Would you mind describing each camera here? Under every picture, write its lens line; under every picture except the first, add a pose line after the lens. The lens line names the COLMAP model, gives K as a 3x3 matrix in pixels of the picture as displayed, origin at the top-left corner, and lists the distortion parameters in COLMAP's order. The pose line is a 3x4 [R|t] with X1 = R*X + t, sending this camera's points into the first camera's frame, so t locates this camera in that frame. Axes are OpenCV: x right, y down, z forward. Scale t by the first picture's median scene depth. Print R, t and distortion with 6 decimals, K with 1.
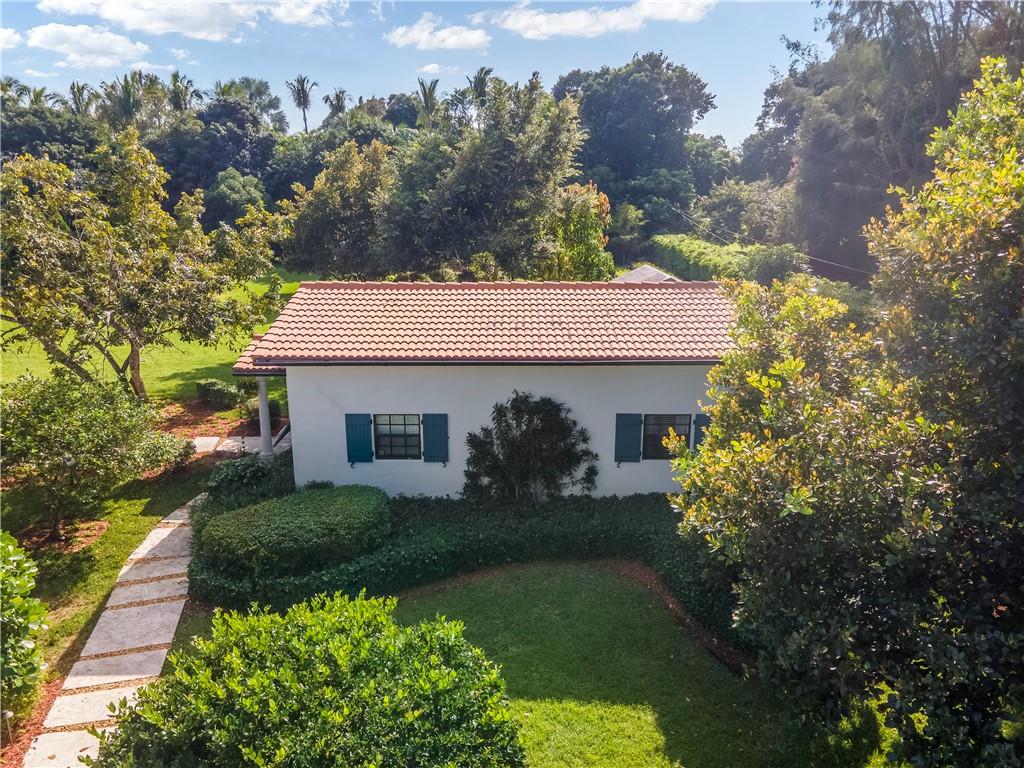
lens RADIAL K [[734.2, 0, 505.2], [0, 734.2, 387.8], [0, 0, 1]] dist [0.043274, -0.000351]
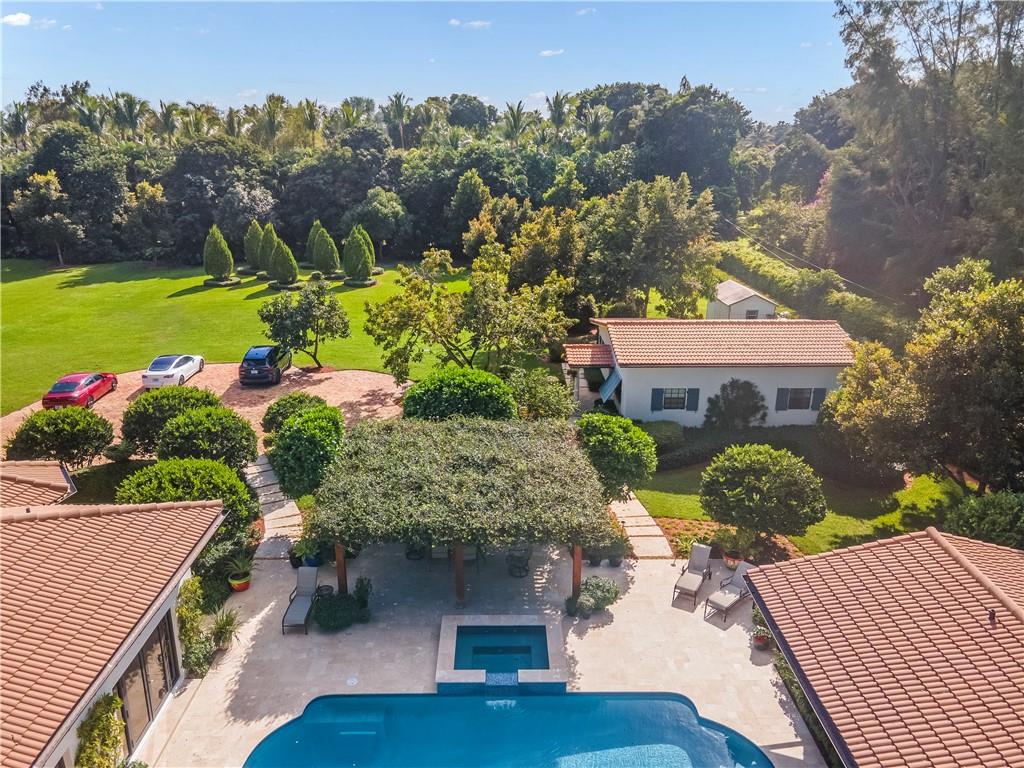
lens RADIAL K [[734.2, 0, 517.0], [0, 734.2, 377.6], [0, 0, 1]] dist [0.043274, -0.000351]
pose [[0.999805, -0.002731, 0.019569, -0.646080], [0.001952, 0.999211, 0.039678, -0.081866], [-0.019662, -0.039632, 0.999021, -1.138637]]
